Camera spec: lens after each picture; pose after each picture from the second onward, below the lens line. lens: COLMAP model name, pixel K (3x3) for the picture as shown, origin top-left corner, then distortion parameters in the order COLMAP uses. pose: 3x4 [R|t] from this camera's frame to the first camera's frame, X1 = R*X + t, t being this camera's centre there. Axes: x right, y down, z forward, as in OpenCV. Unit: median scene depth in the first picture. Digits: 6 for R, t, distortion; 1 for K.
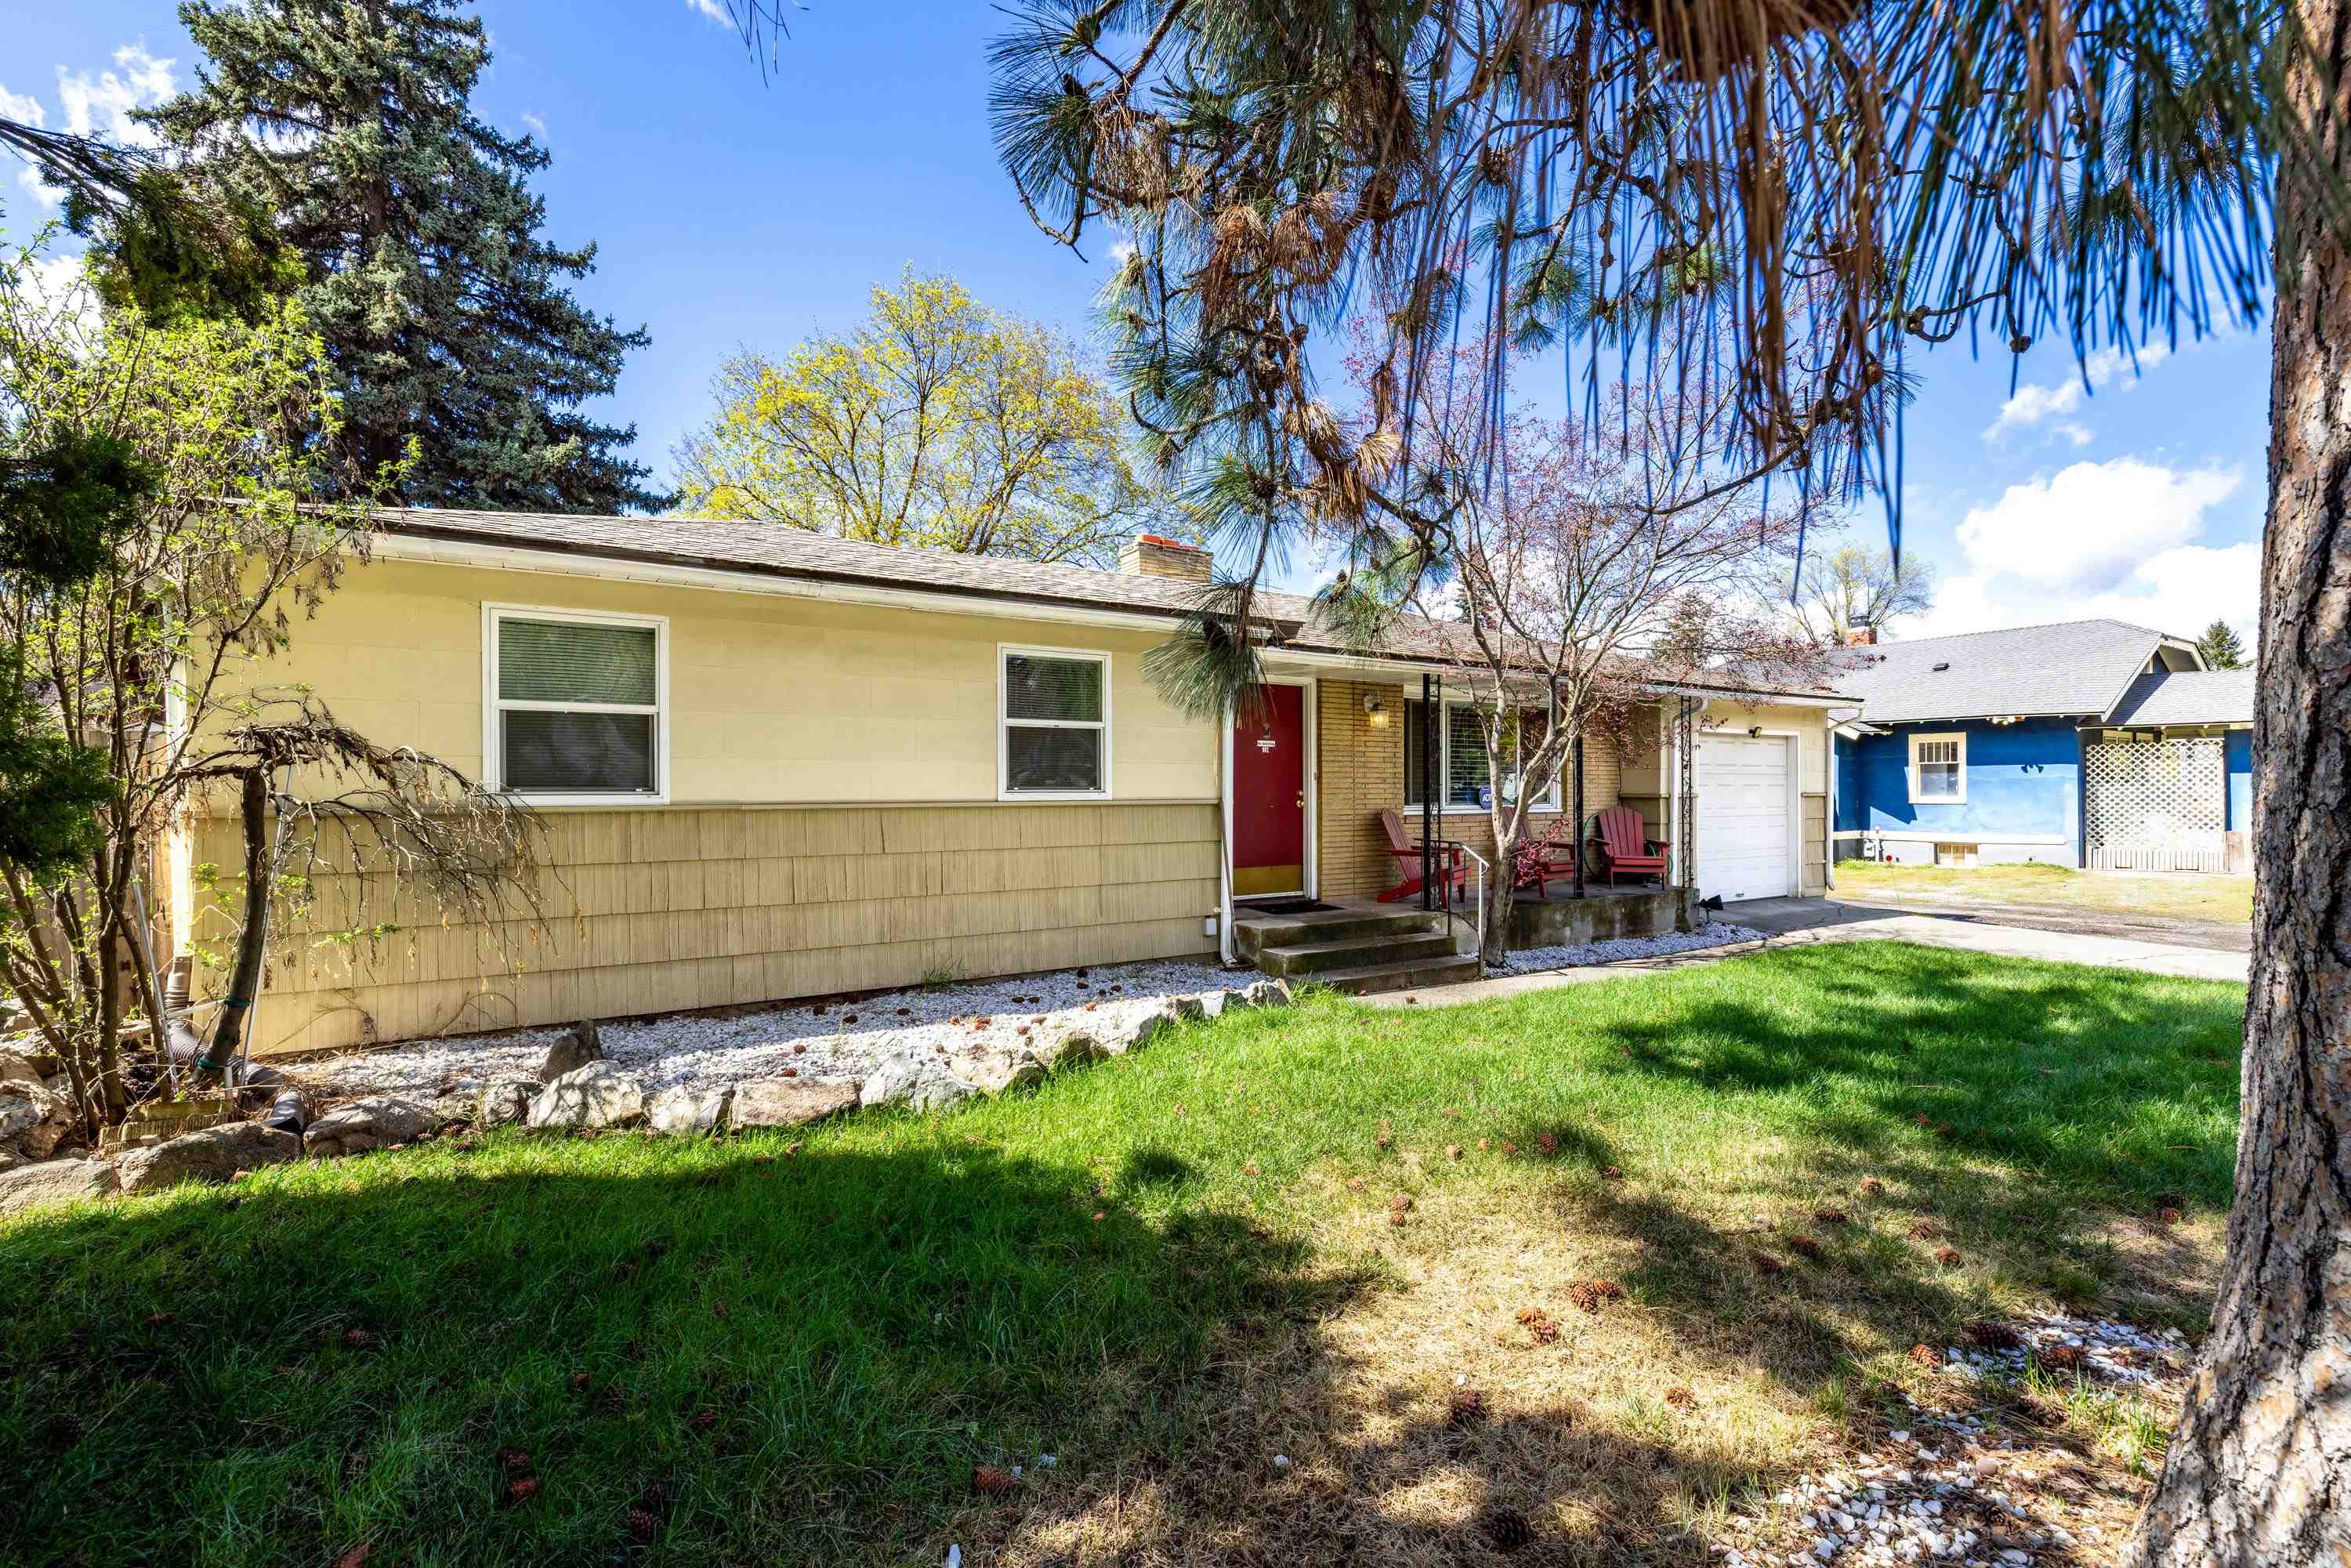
lens RADIAL K [[1034.1, 0, 1172.9], [0, 1034.1, 790.7], [0, 0, 1]] dist [0.001490, -0.000353]
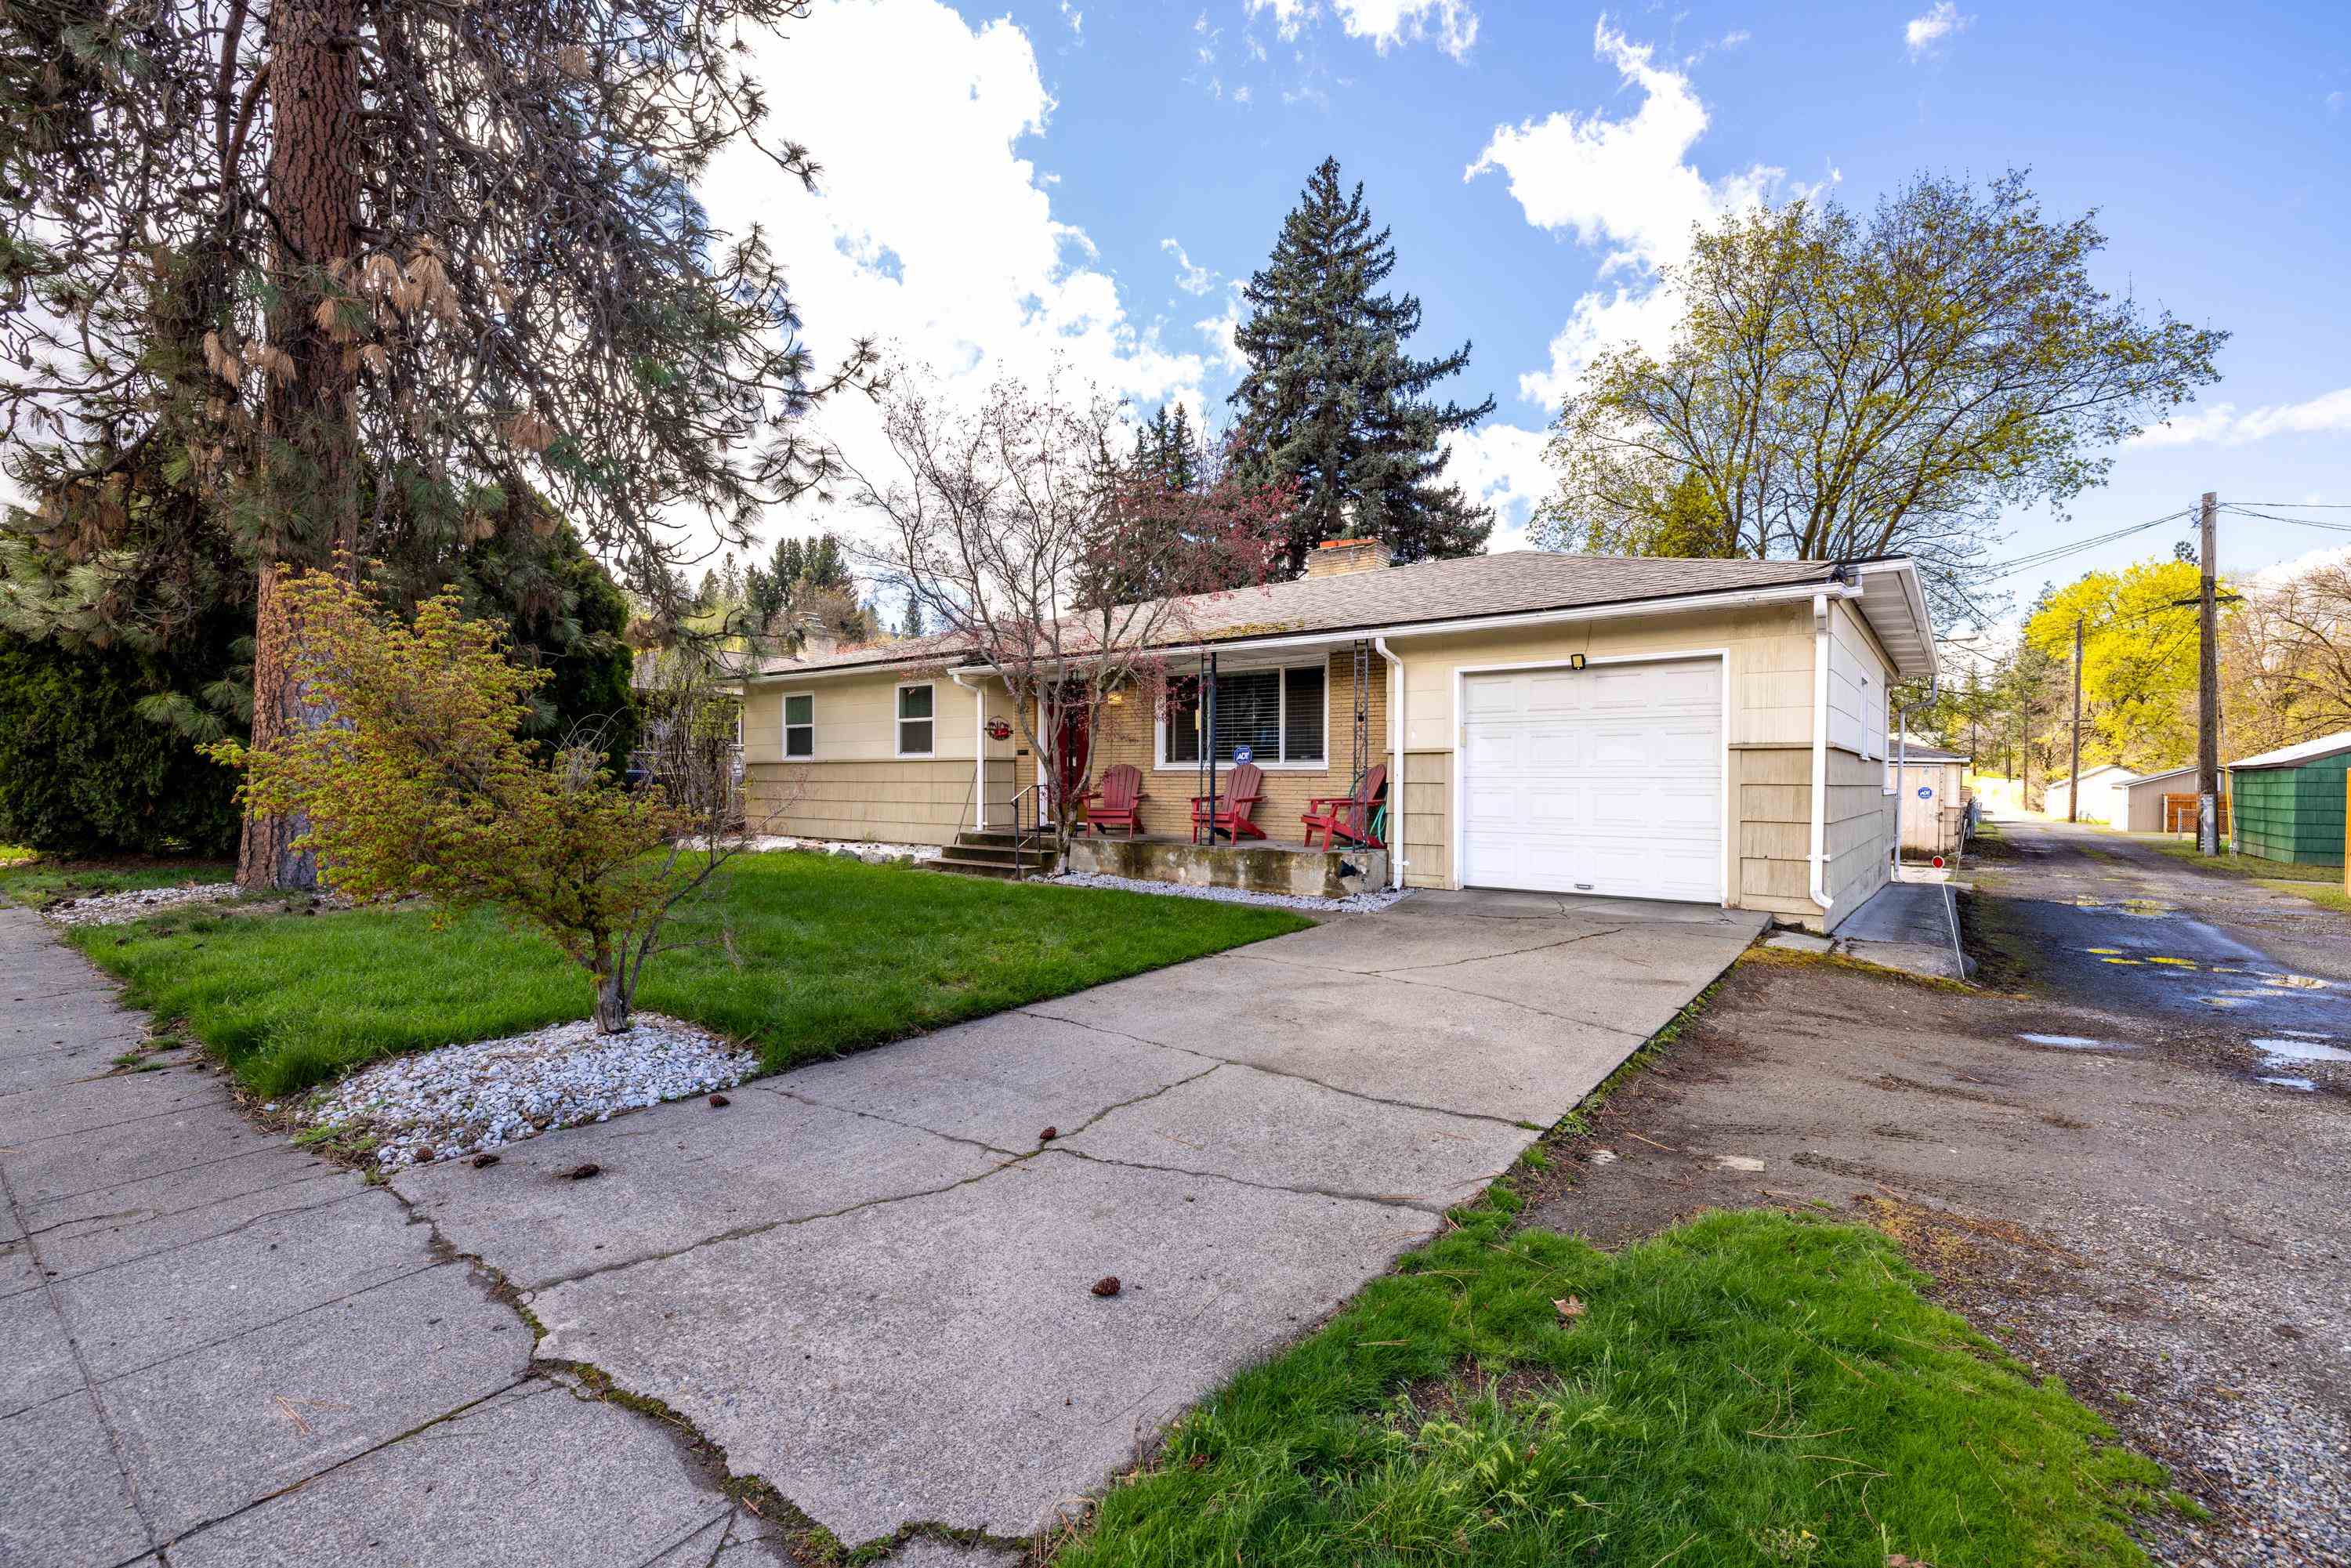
lens RADIAL K [[1034.1, 0, 1171.1], [0, 1034.1, 785.2], [0, 0, 1]] dist [0.001490, -0.000353]
pose [[0.319308, 0.012179, -0.947573, 1.922263], [-0.001175, 0.999922, 0.012456, 0.035863], [0.947650, -0.002864, 0.319297, 0.835601]]
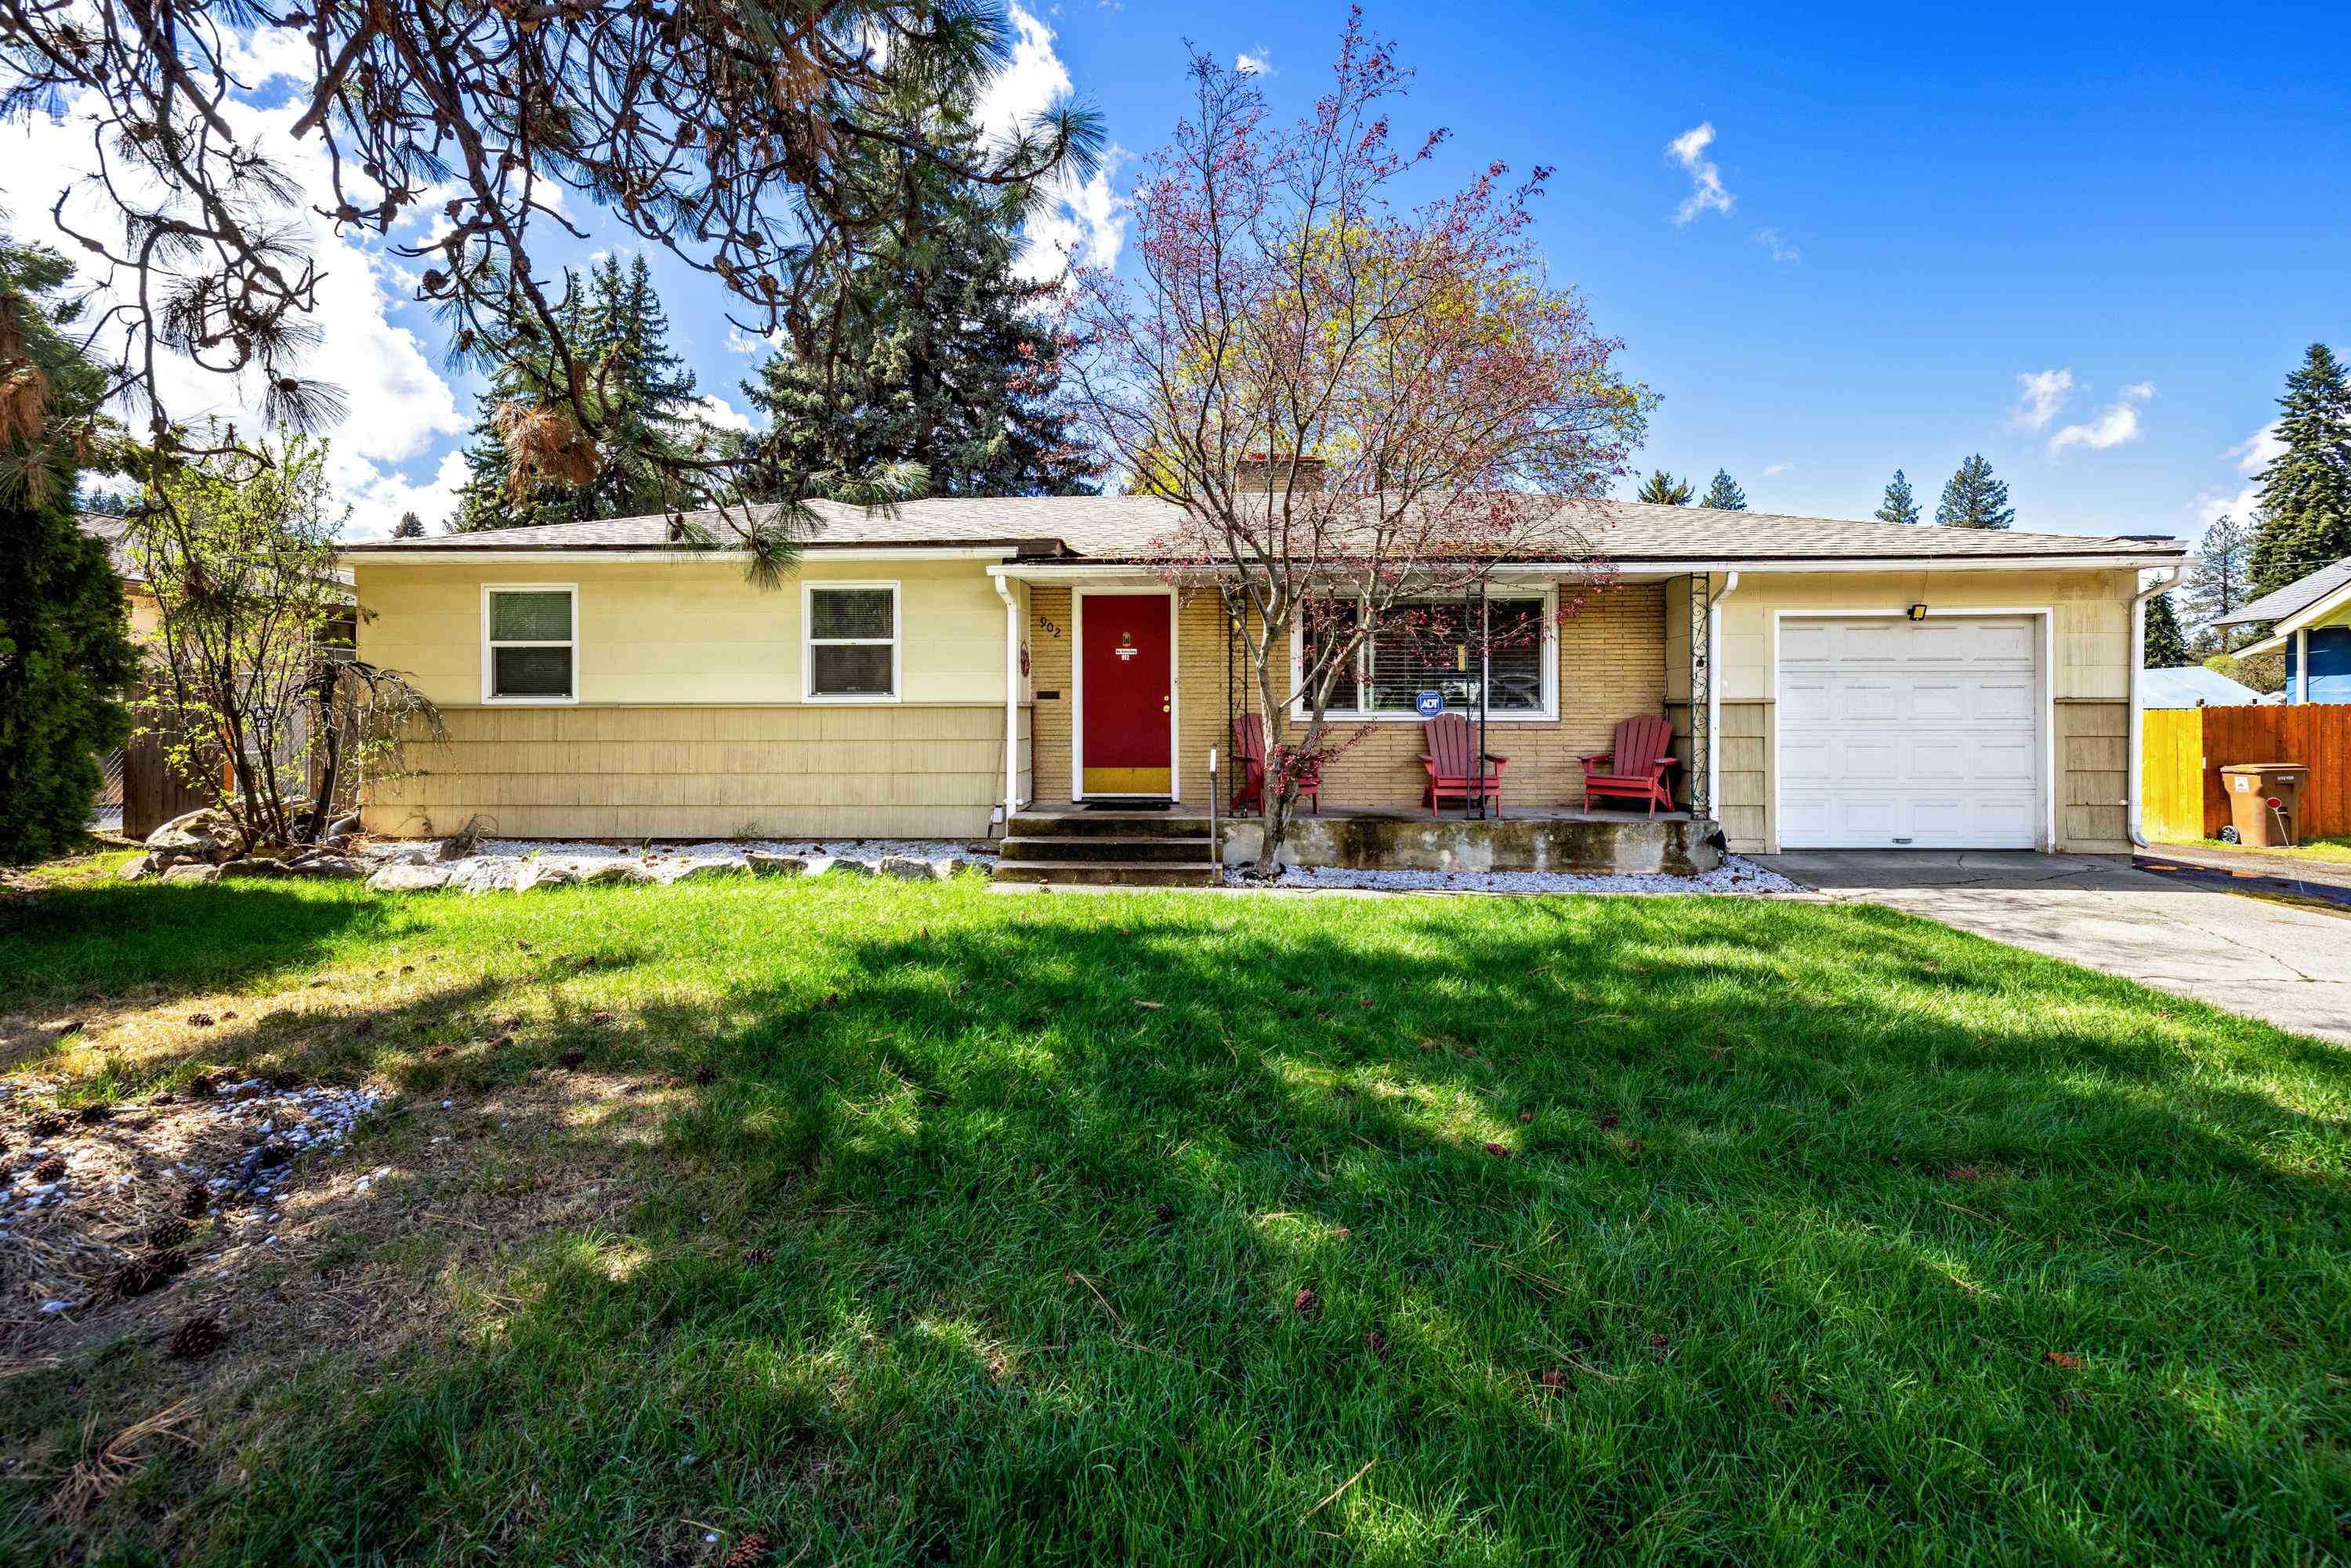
lens RADIAL K [[1034.1, 0, 1204.1], [0, 1034.1, 711.7], [0, 0, 1]] dist [0.001490, -0.000353]
pose [[0.811384, 0.001666, -0.584511, 0.962769], [0.000132, 0.999995, 0.003034, 0.016325], [0.584513, -0.002539, 0.811380, 0.236801]]
